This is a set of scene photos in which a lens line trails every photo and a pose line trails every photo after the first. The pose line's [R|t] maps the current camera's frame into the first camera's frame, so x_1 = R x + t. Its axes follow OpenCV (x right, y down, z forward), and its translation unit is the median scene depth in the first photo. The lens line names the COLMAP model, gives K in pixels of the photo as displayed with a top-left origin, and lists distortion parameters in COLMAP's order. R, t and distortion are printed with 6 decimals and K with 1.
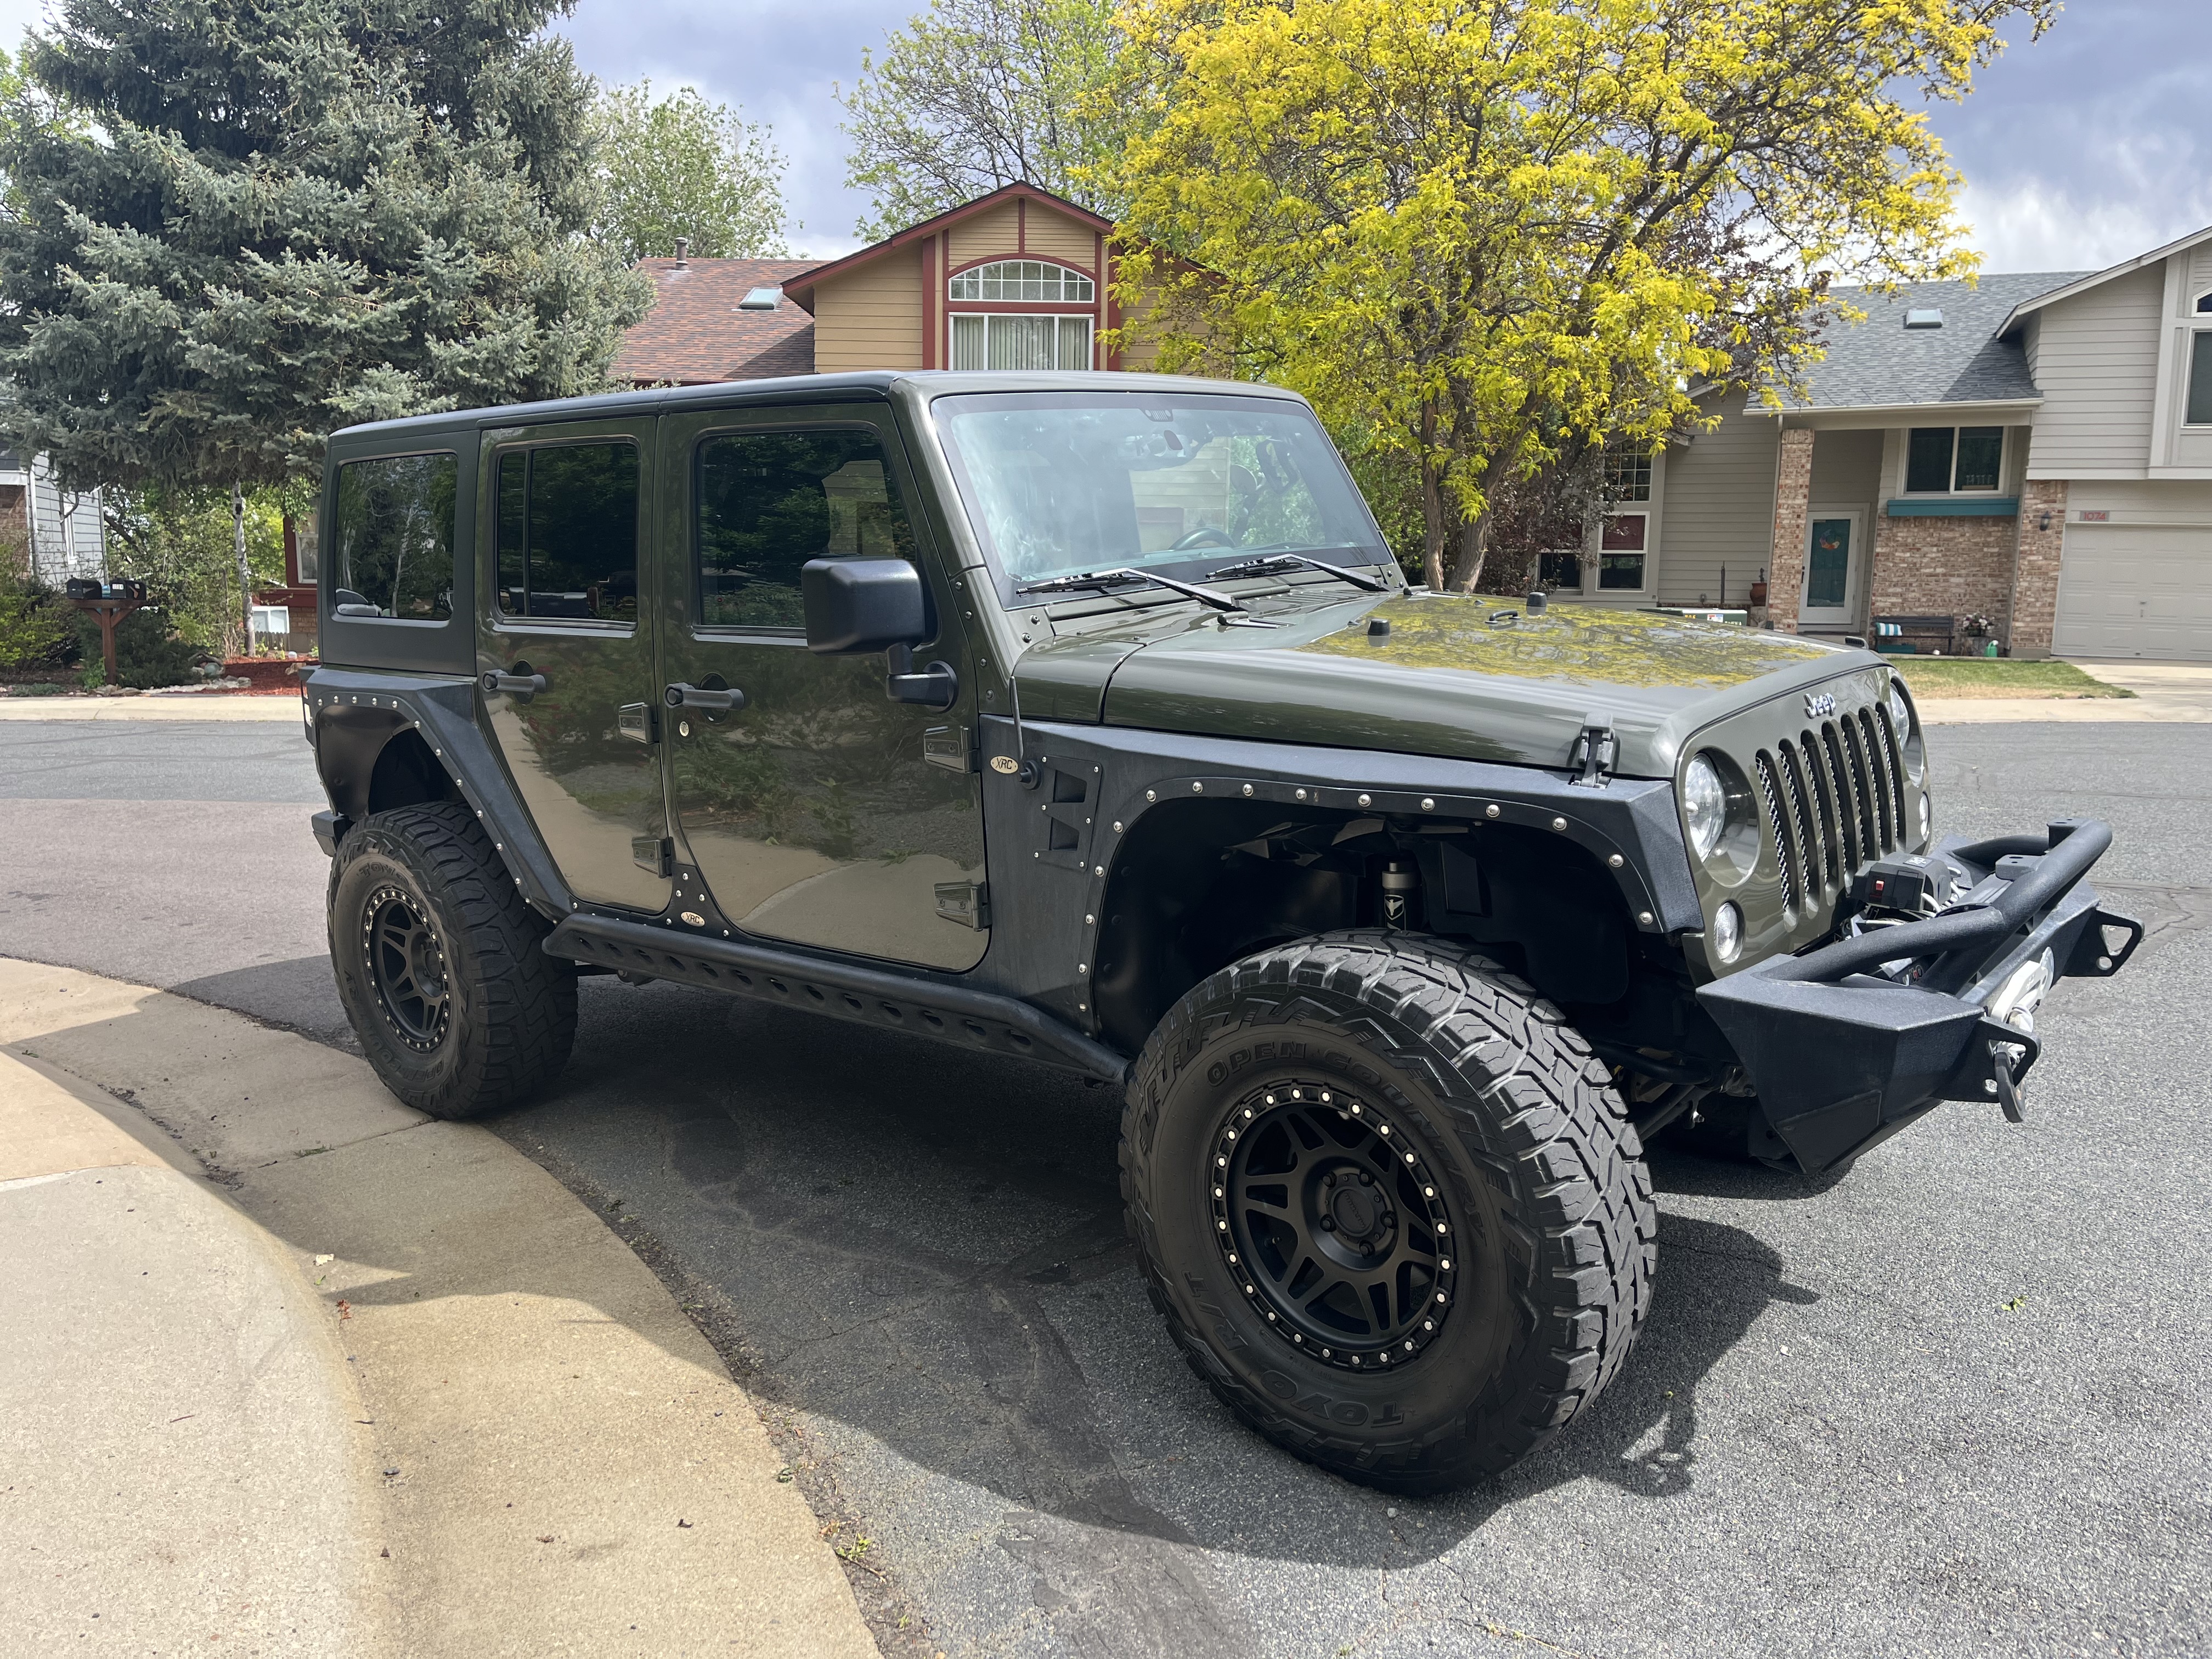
lens RADIAL K [[1723.3, 0, 1103.7], [0, 1723.3, 752.0], [0, 0, 1]] dist [0.001190, -0.000522]
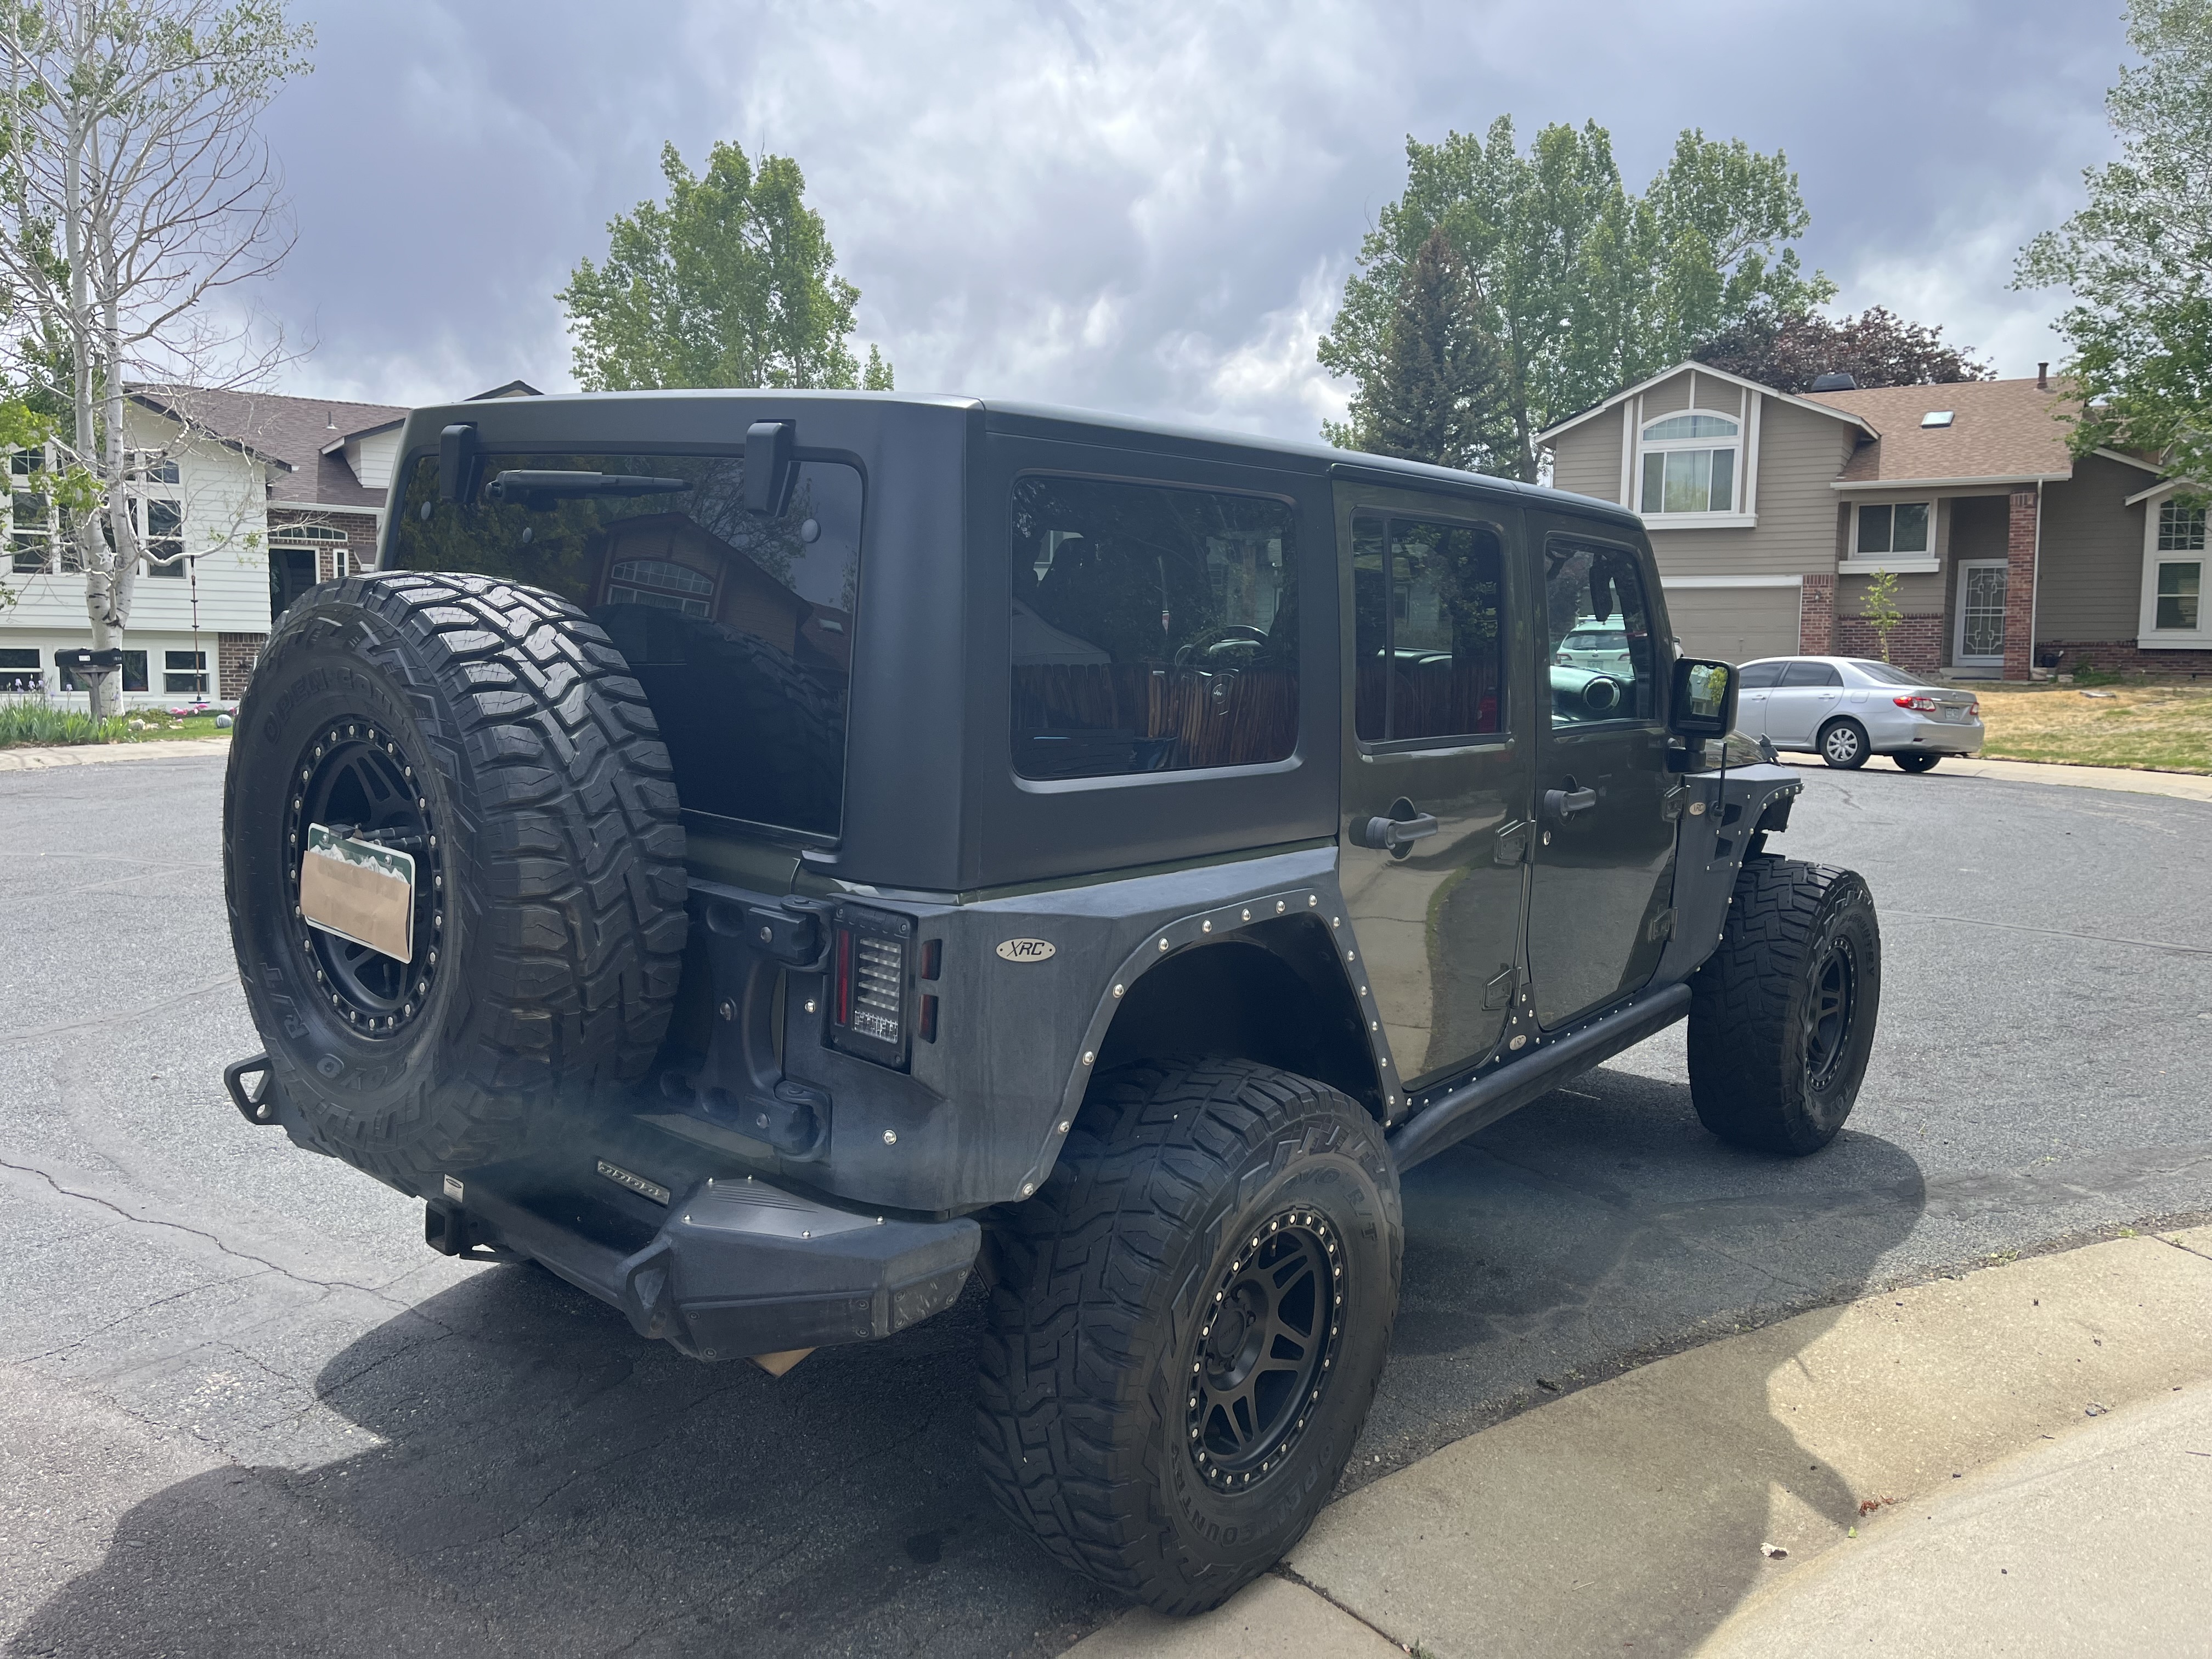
lens RADIAL K [[1685.7, 0, 1104.9], [0, 1685.7, 791.4], [0, 0, 1]] dist [0.022977, -0.005190]
pose [[-0.026160, -0.091121, 0.995496, -1.260783], [0.100889, 0.990512, 0.093316, -0.163077], [-0.994554, 0.102875, -0.016719, 1.361296]]
